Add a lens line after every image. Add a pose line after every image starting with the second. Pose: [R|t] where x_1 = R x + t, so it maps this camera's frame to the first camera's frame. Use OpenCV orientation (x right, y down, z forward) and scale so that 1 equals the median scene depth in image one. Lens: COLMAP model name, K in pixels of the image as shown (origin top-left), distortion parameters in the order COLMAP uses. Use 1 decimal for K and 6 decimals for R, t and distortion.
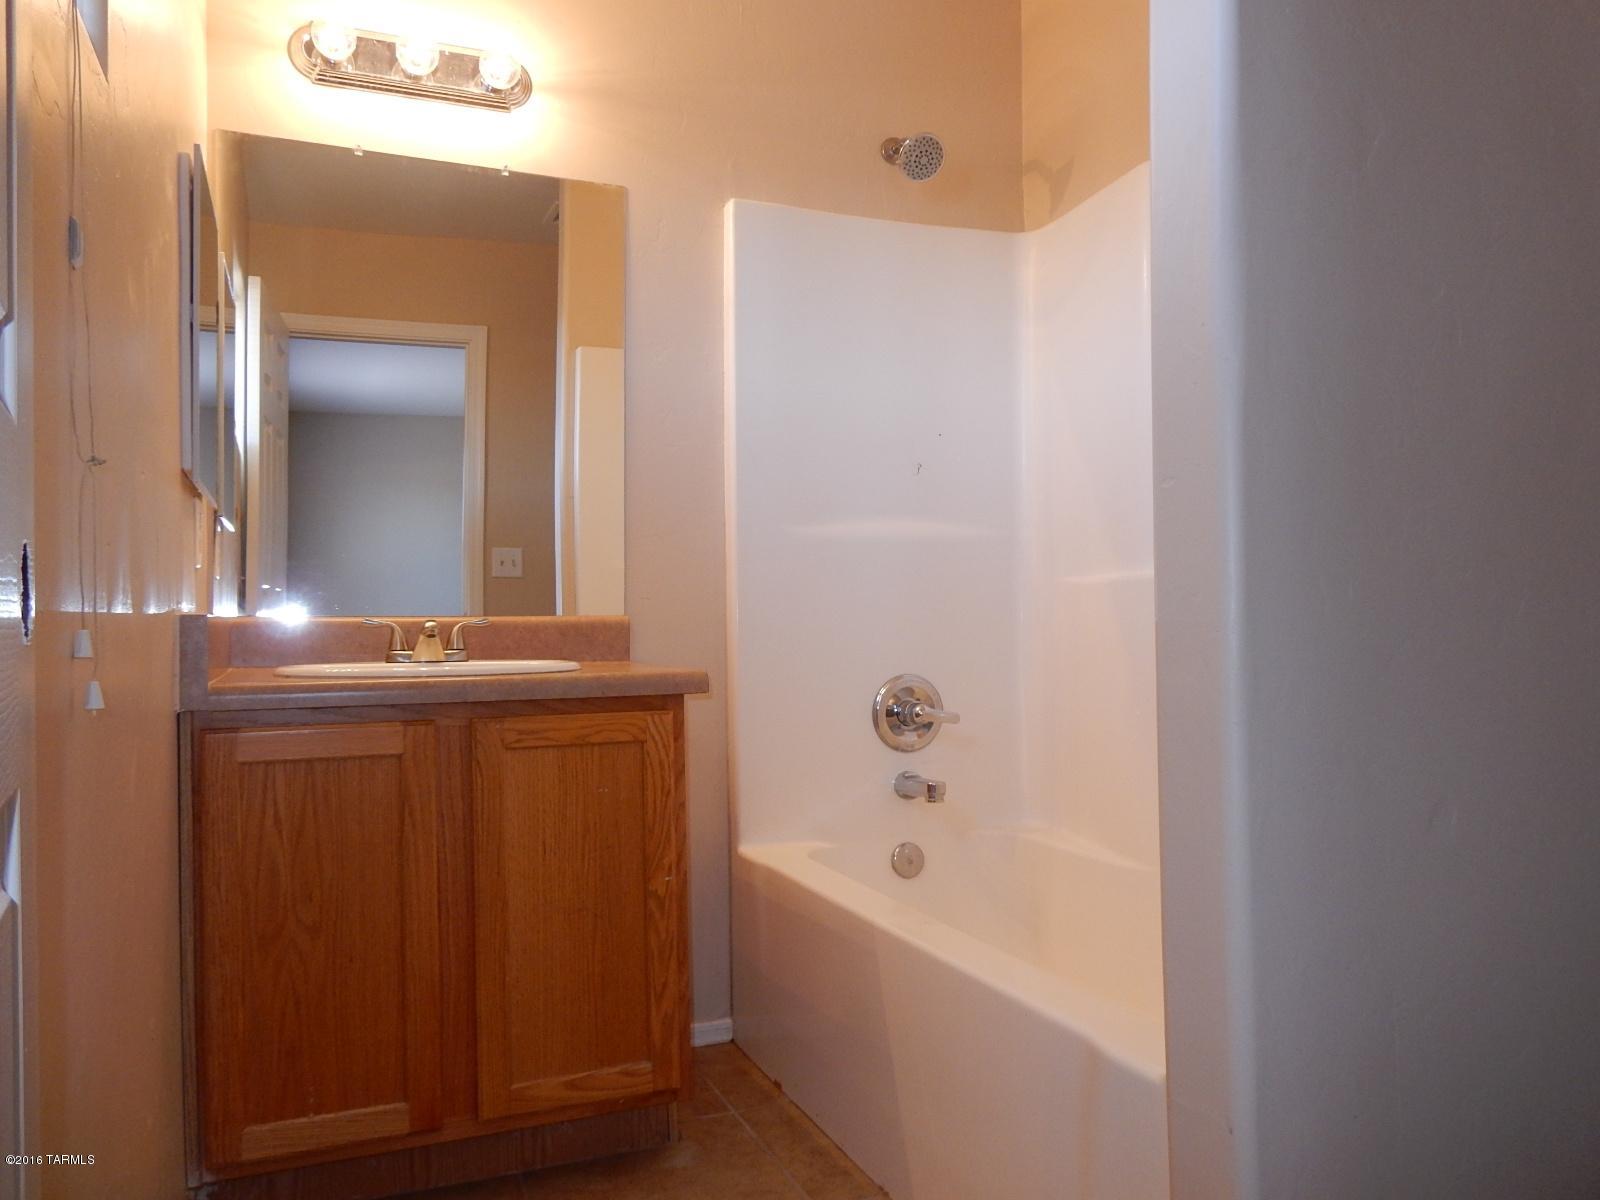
lens RADIAL K [[1172.7, 0, 798.7], [0, 1172.7, 603.3], [0, 0, 1]] dist [-0.001251, -0.002371]
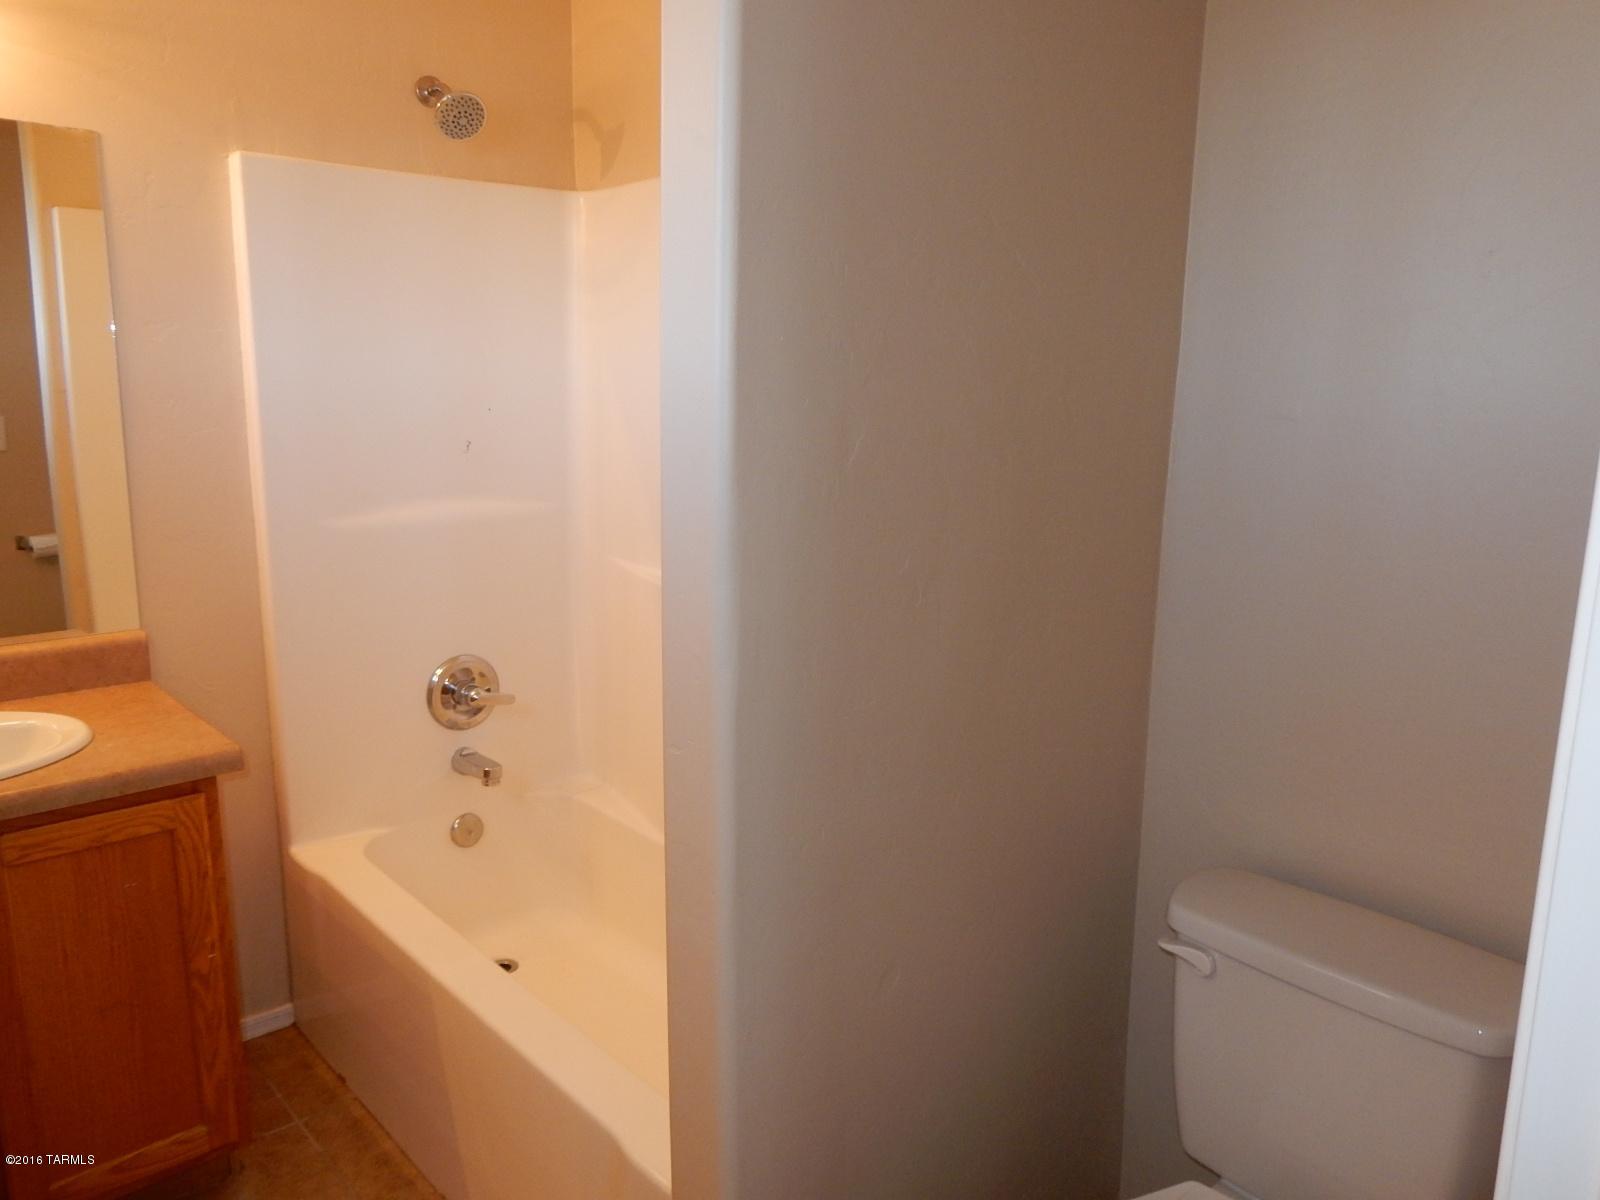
lens RADIAL K [[1173.9, 0, 776.6], [0, 1173.9, 593.1], [0, 0, 1]] dist [0.012077, -0.004861]
pose [[0.943863, -0.043925, 0.327405, 0.023269], [-0.027770, 0.977061, 0.211141, -0.248340], [-0.329169, -0.208380, 0.920992, -0.009560]]
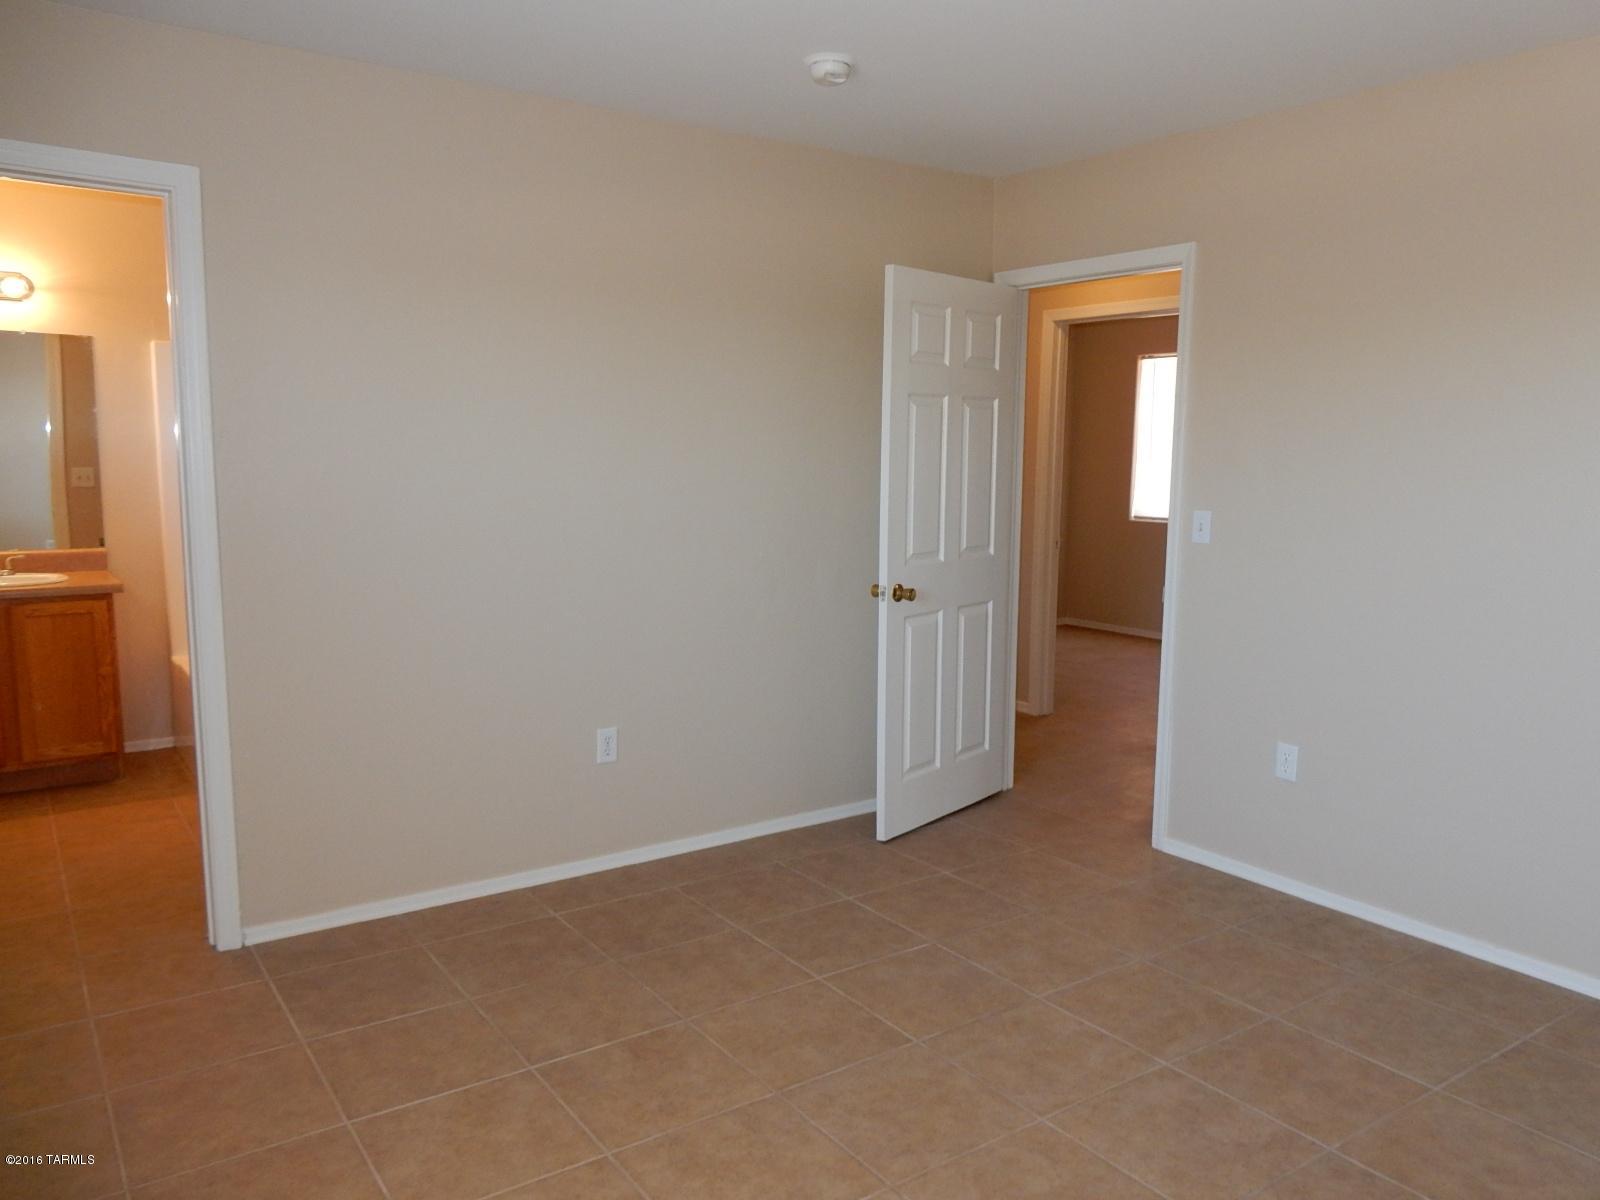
lens RADIAL K [[1174.6, 0, 805.5], [0, 1174.6, 601.0], [0, 0, 1]] dist [-0.007616, -0.007642]
pose [[0.971778, -0.011892, 0.235598, 0.620845], [-0.022193, 0.989690, 0.141498, -0.238445], [-0.234852, -0.142734, 0.961495, -1.411312]]
